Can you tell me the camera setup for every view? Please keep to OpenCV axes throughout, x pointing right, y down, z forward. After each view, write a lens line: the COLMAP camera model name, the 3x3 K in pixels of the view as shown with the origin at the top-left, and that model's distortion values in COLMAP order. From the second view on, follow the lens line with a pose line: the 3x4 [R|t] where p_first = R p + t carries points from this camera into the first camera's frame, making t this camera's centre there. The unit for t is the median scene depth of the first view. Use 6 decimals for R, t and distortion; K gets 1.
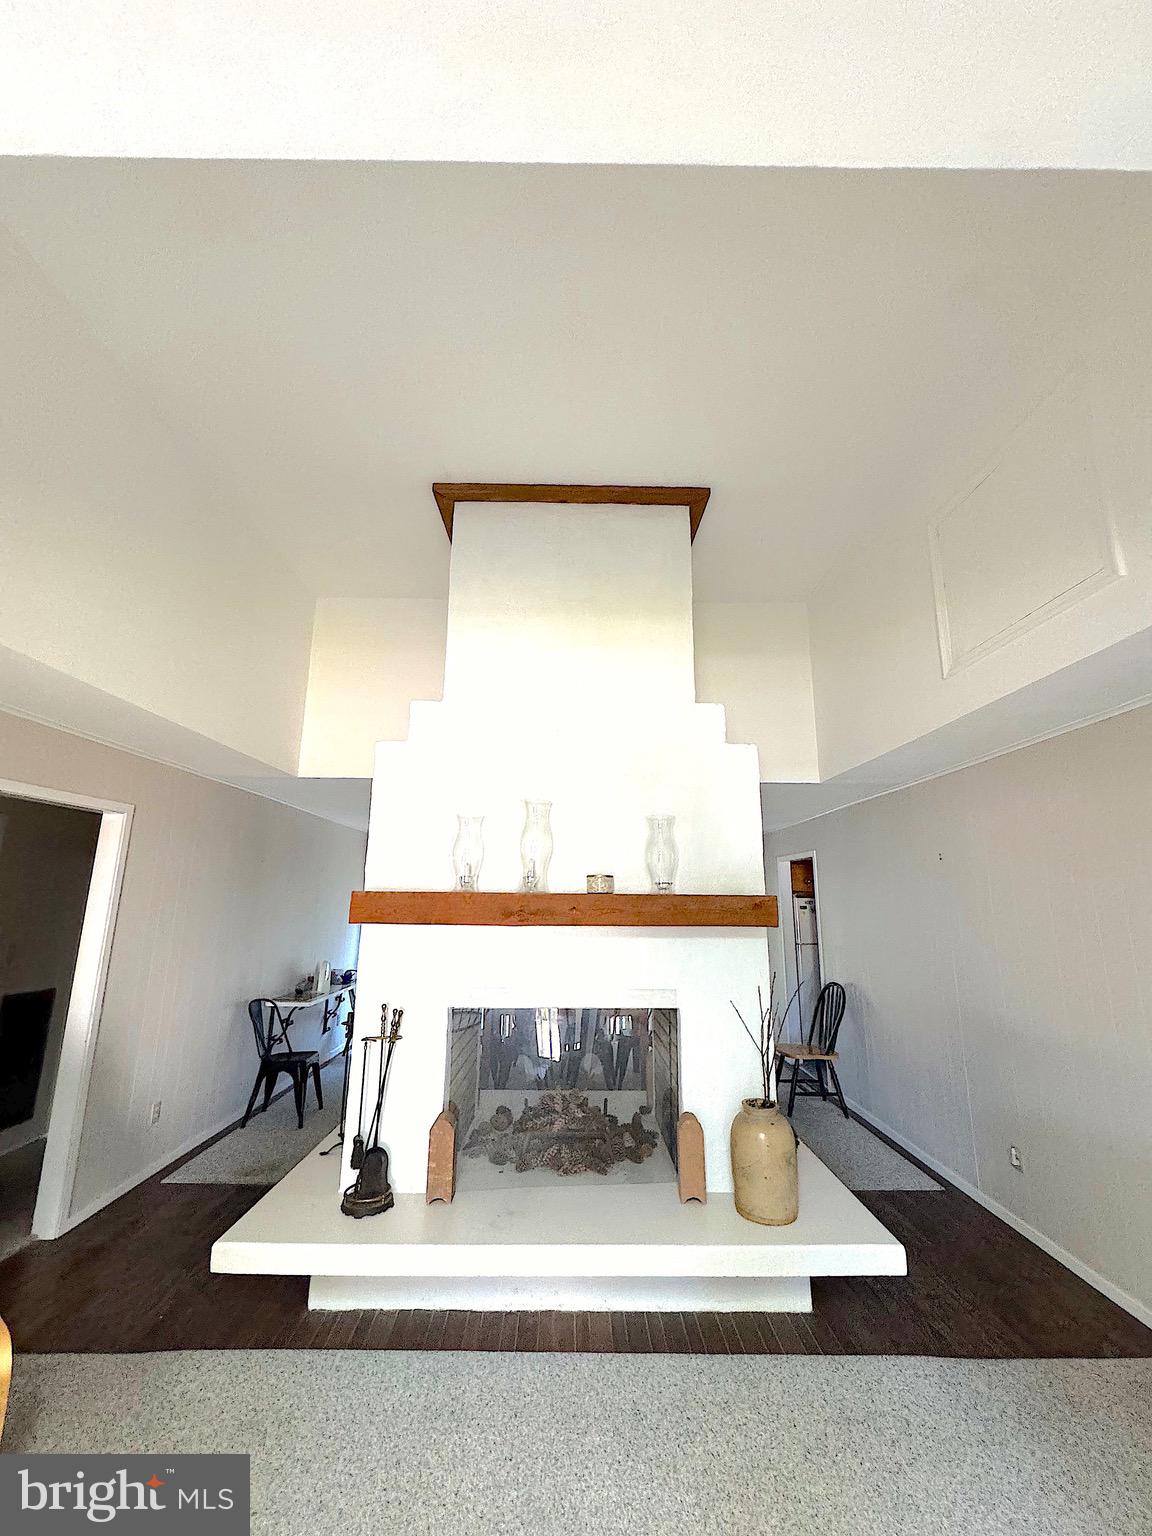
lens RADIAL K [[615.3, 0, 574.7], [0, 615.3, 772.5], [0, 0, 1]] dist [-0.002405, 0.000106]
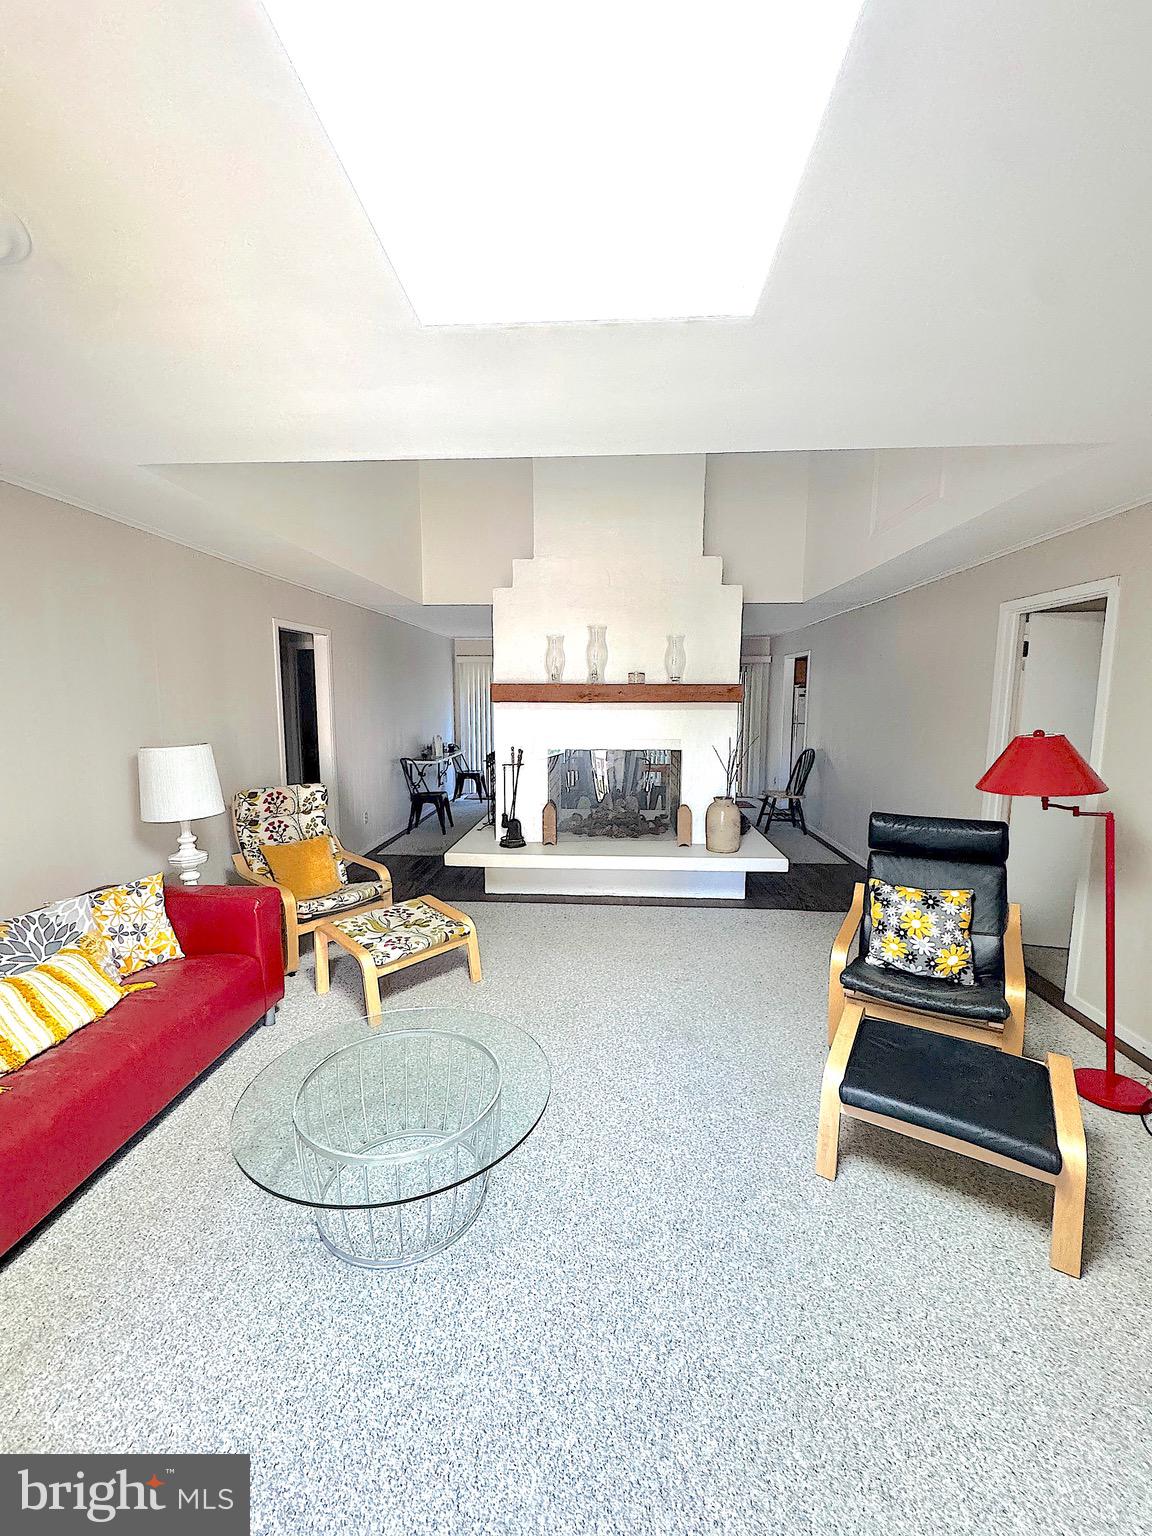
lens RADIAL K [[615.3, 0, 576.3], [0, 615.3, 771.1], [0, 0, 1]] dist [-0.002405, 0.000106]
pose [[0.997763, 0.001585, -0.066838, -0.008817], [0.020041, 0.946654, 0.321628, -0.112174], [0.063782, -0.322248, 0.944504, -0.629469]]
